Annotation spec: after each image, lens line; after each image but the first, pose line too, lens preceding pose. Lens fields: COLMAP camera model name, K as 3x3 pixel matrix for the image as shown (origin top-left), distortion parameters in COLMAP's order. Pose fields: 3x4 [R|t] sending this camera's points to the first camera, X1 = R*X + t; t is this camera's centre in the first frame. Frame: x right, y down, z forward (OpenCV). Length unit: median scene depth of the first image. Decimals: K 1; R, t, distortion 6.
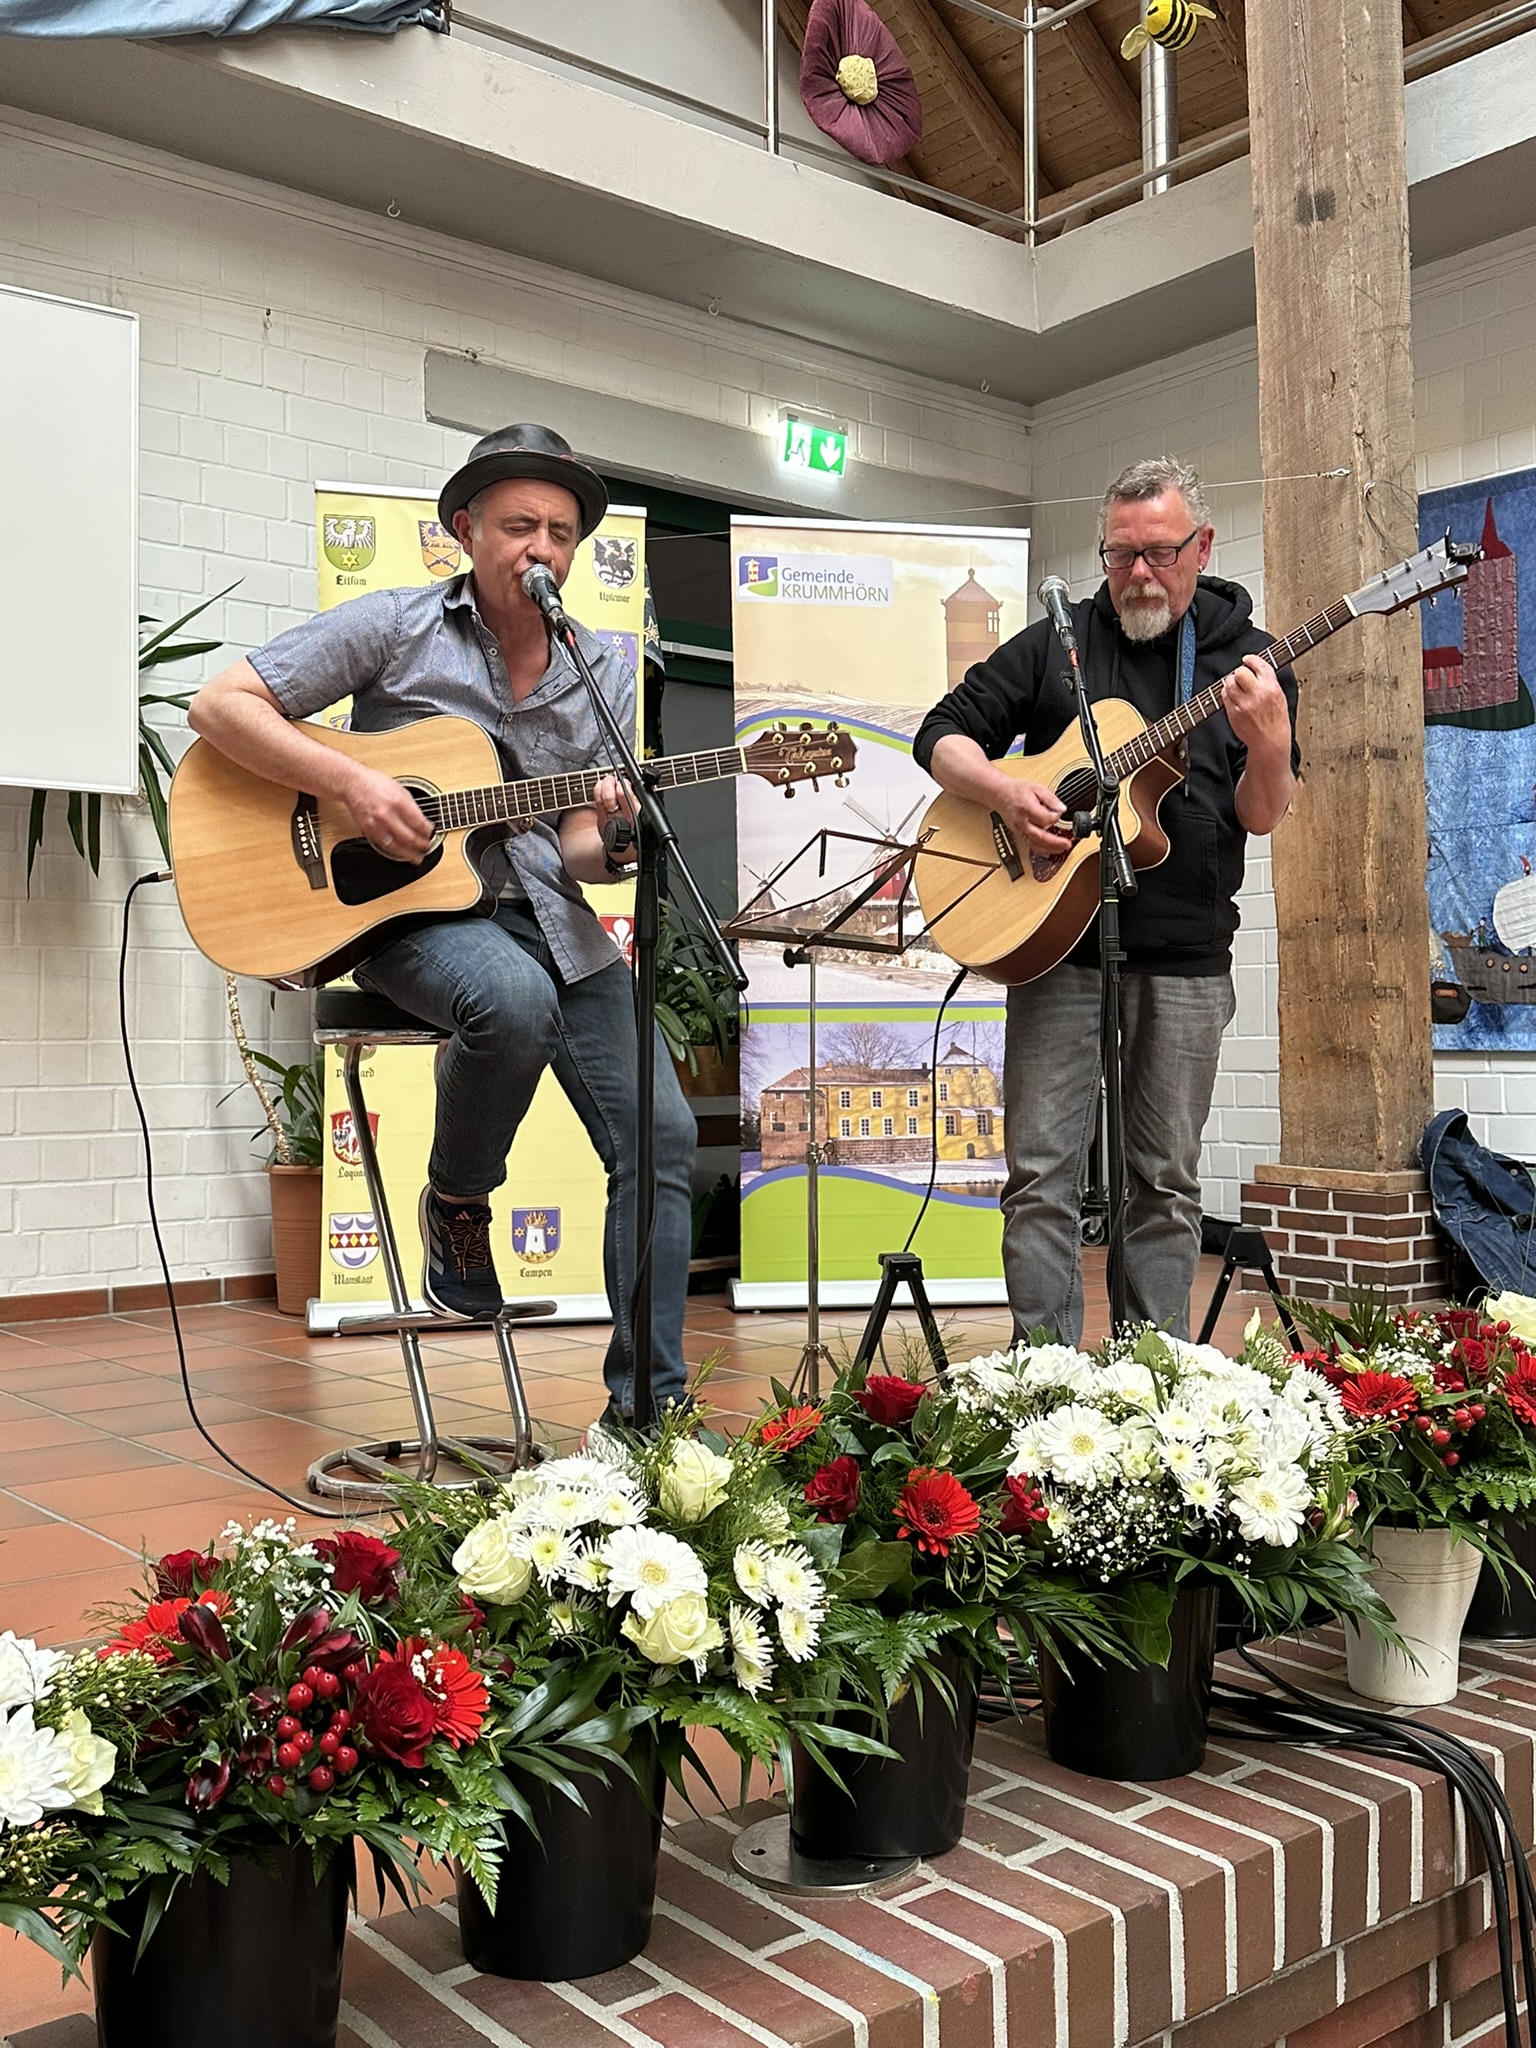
lens RADIAL K [[1938.8, 0, 783.7], [0, 1938.8, 1016.1], [0, 0, 1]] dist [0.068516, 0.000000]
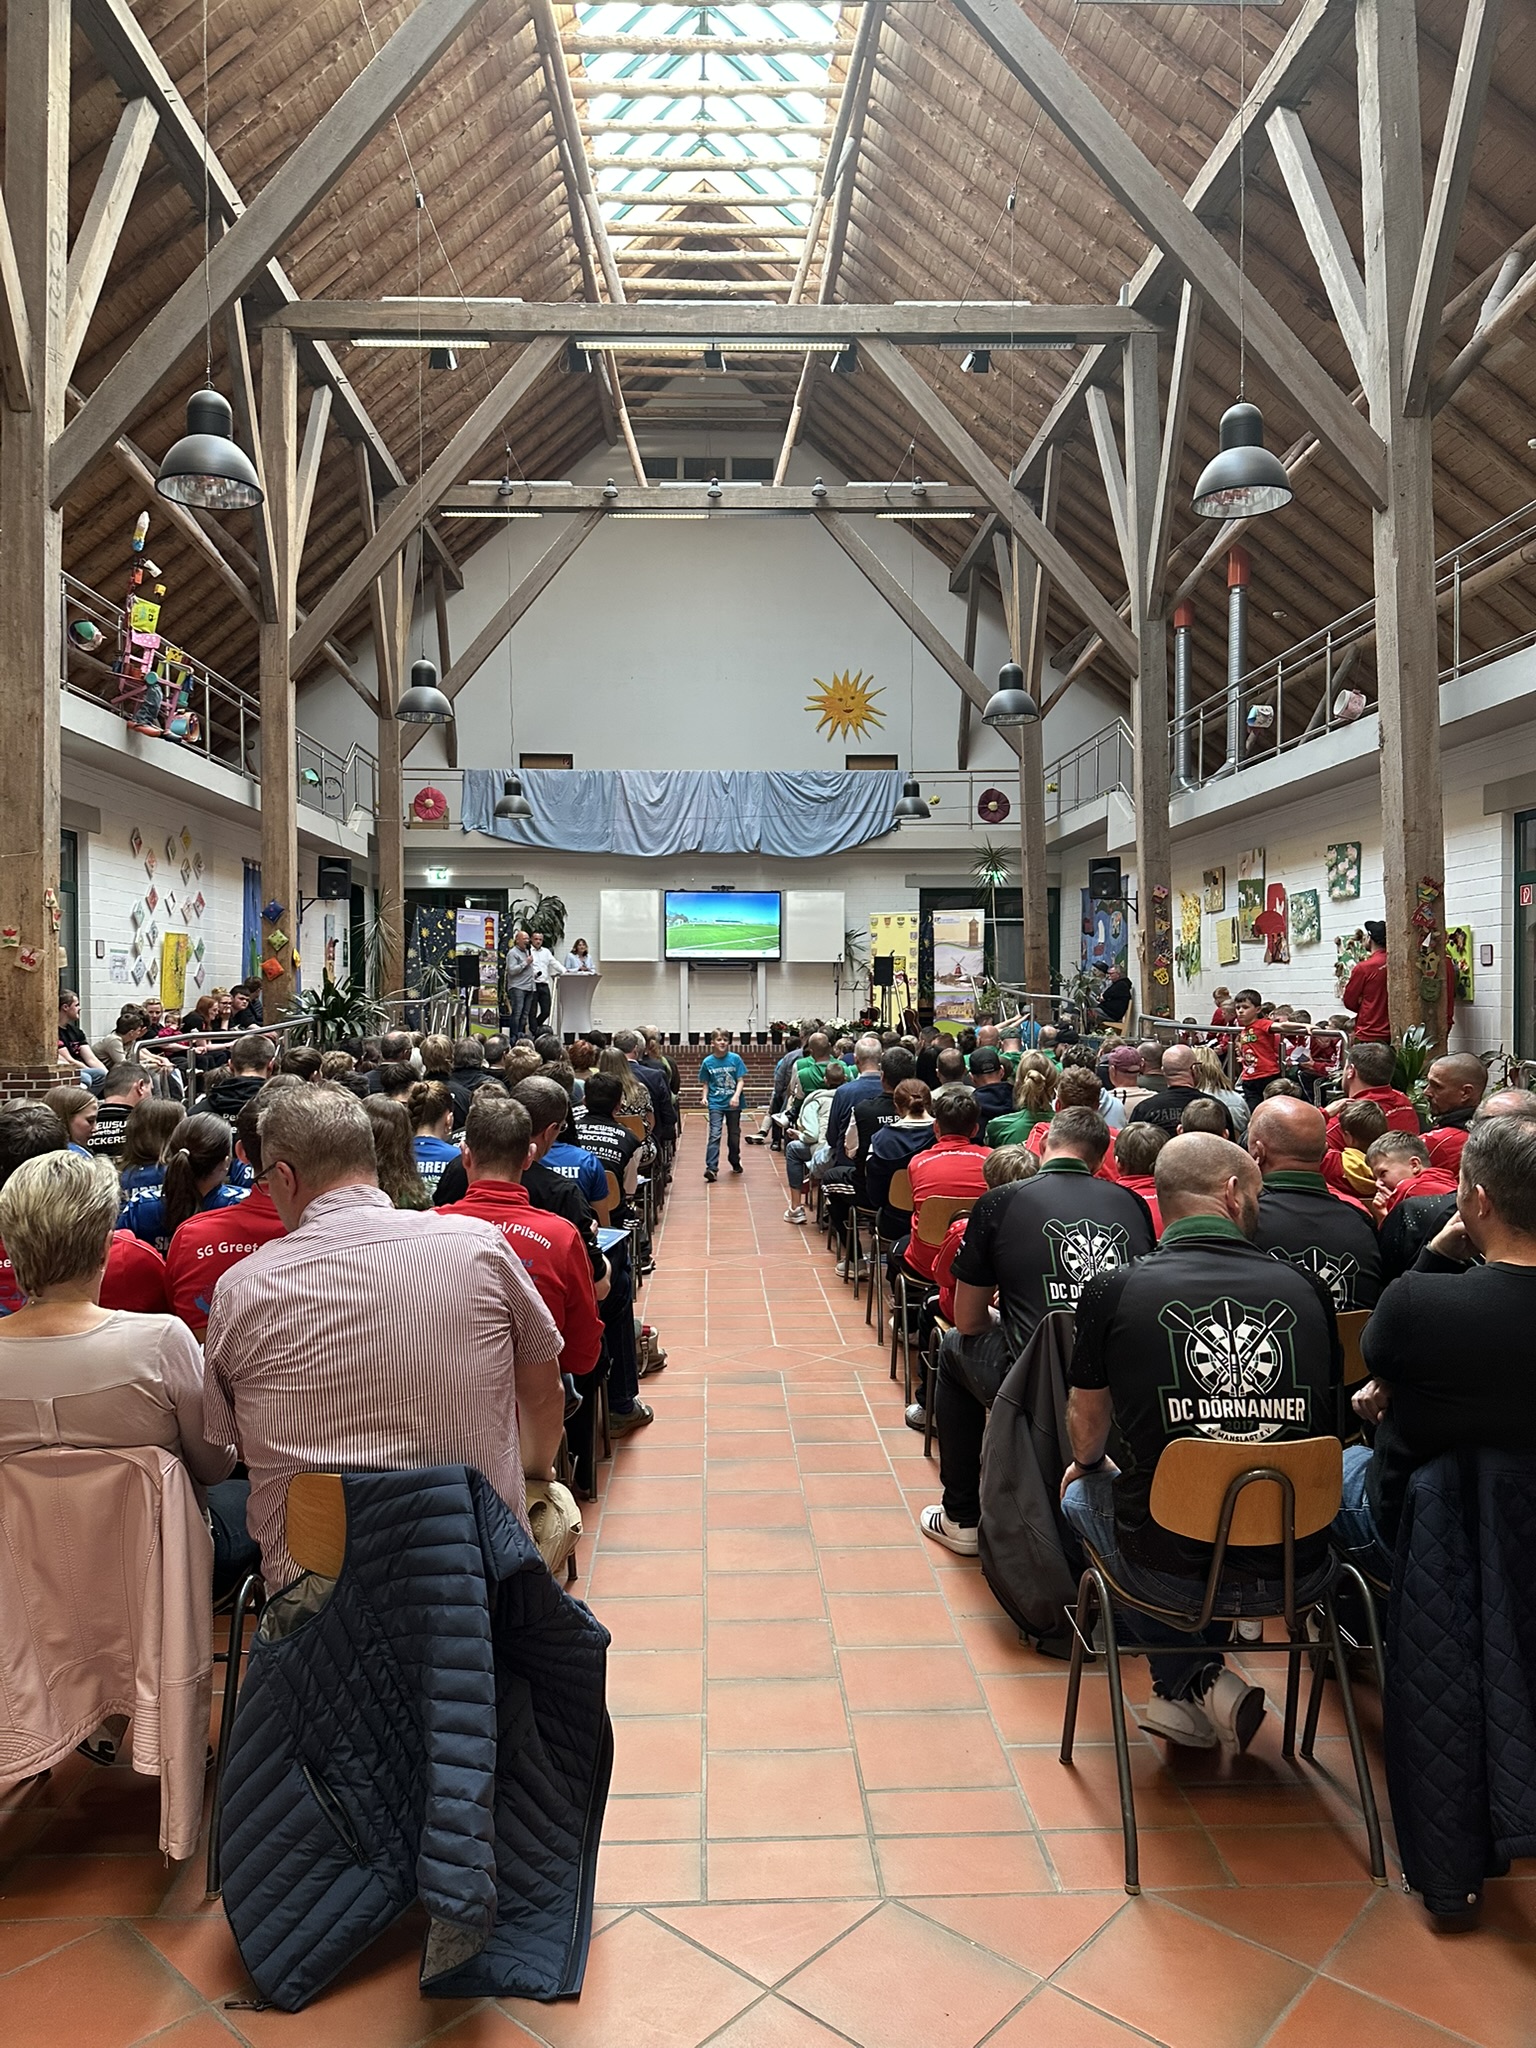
lens RADIAL K [[1438.0, 0, 750.9], [0, 1438.0, 1029.4], [0, 0, 1]] dist [0.017698, -0.023648]
pose [[0.787999, 0.015463, -0.615482, 2.230833], [0.011104, 0.999165, 0.039320, -0.069815], [0.615576, -0.037819, 0.787169, -2.814087]]
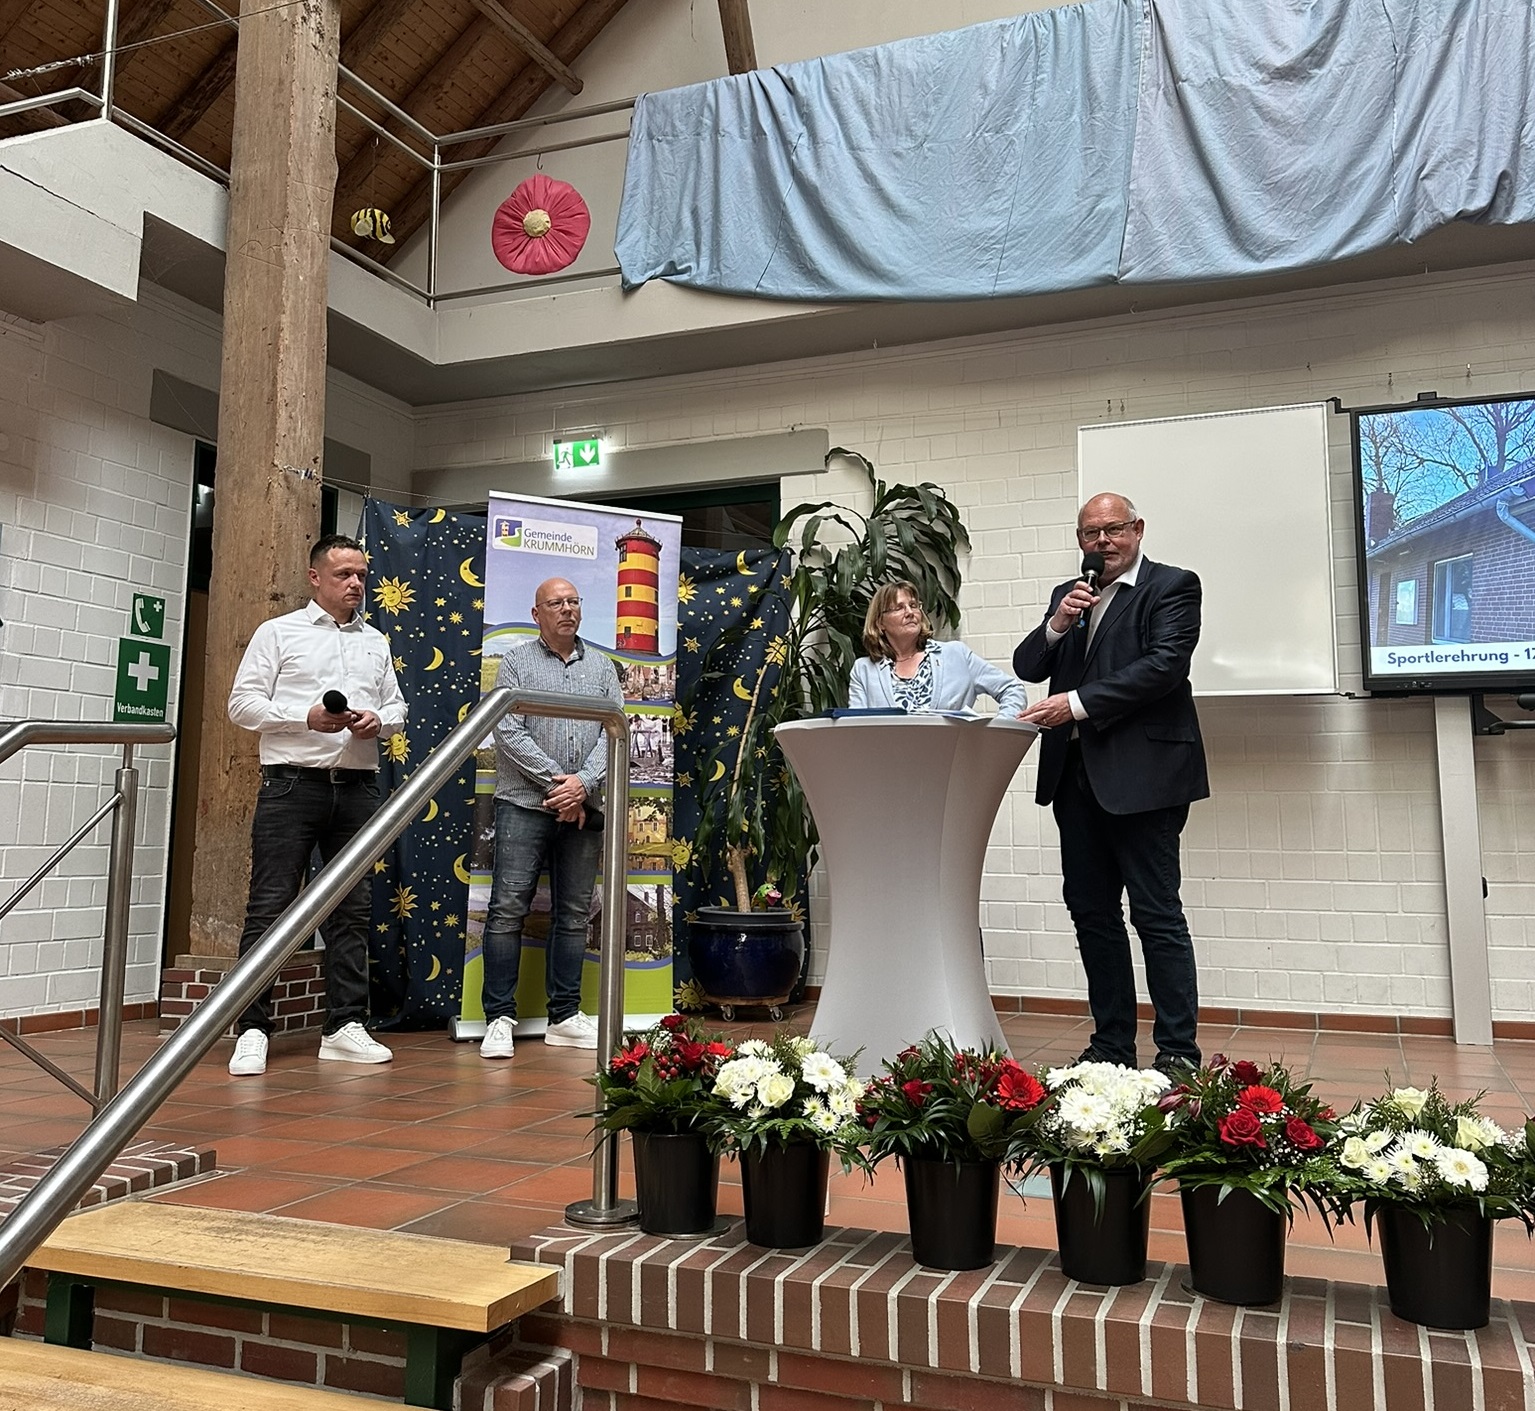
lens RADIAL K [[1427.6, 0, 763.0], [0, 1427.6, 653.9], [0, 0, 1]] dist [0.005566, 0.000000]
pose [[0.473698, -0.107906, -0.874052, -0.026152], [0.011049, 0.993116, -0.116617, -0.018914], [0.880618, 0.045584, 0.471629, -0.333360]]
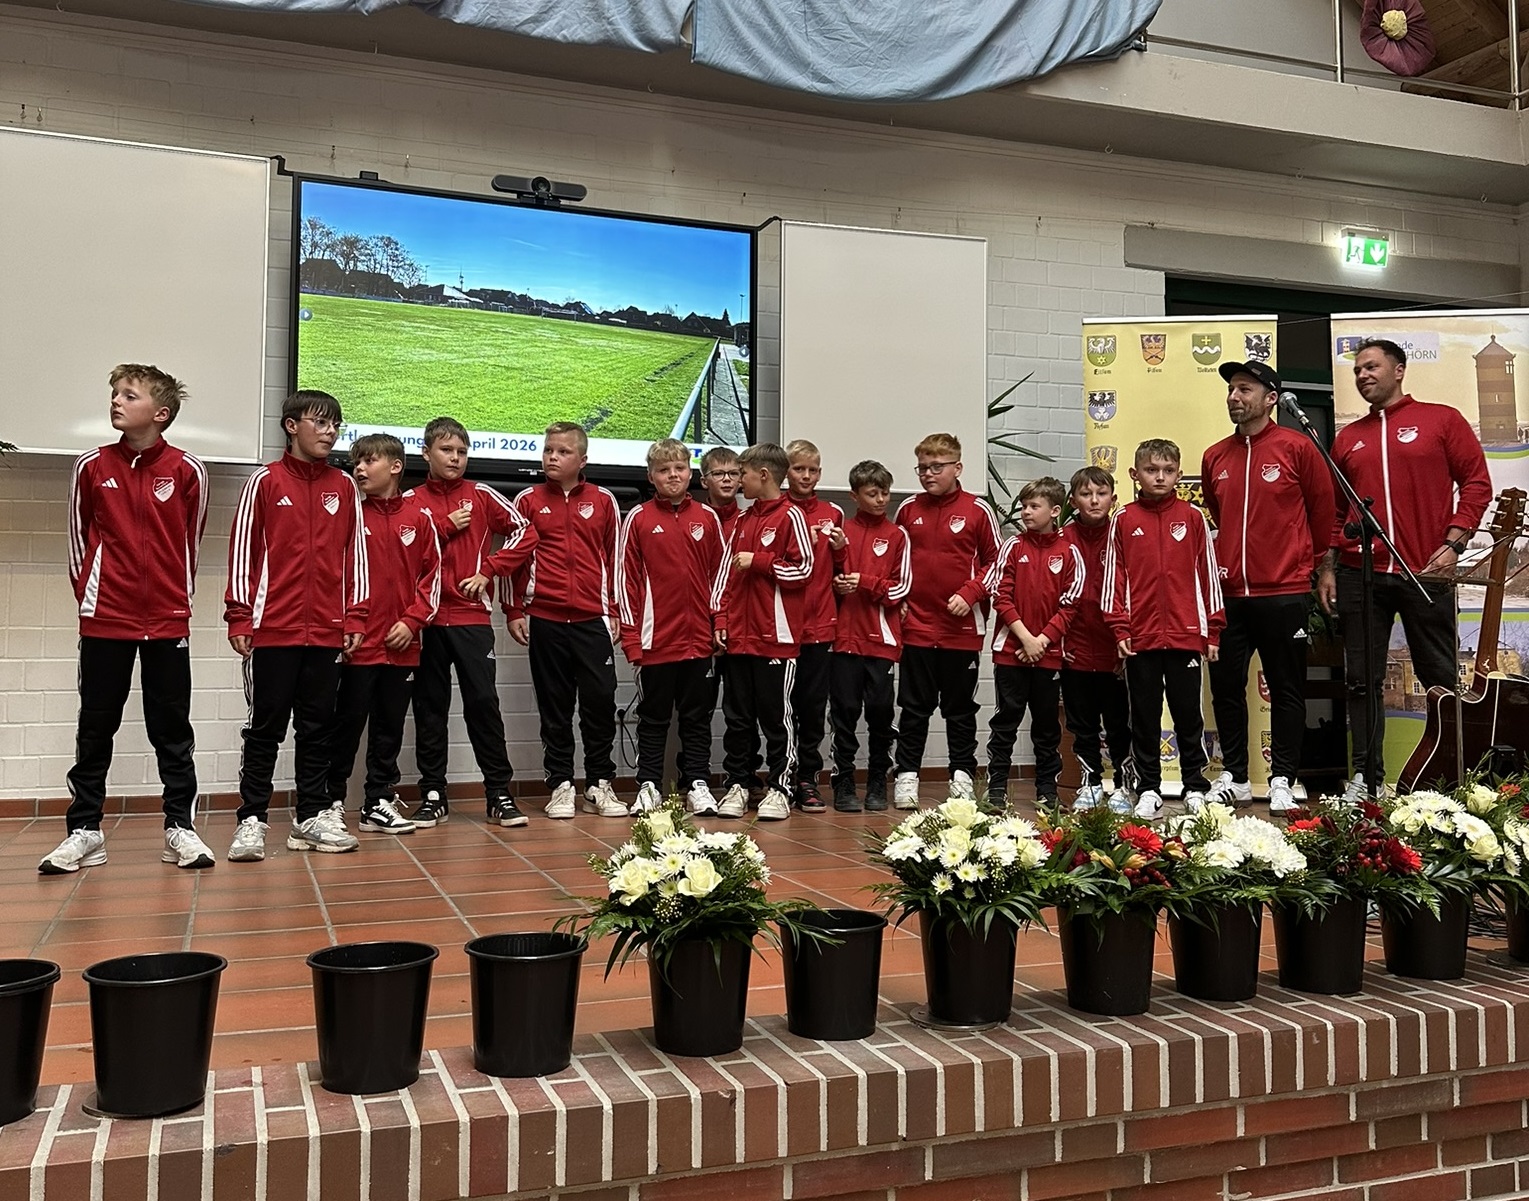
lens RADIAL K [[1440.7, 0, 757.1], [0, 1440.7, 543.0], [0, 0, 1]] dist [0.009839, 0.000000]
pose [[0.942611, -0.016687, -0.333475, -0.079650], [0.000376, 0.998803, -0.048916, -0.003367], [0.333892, 0.045983, 0.941489, -0.302738]]
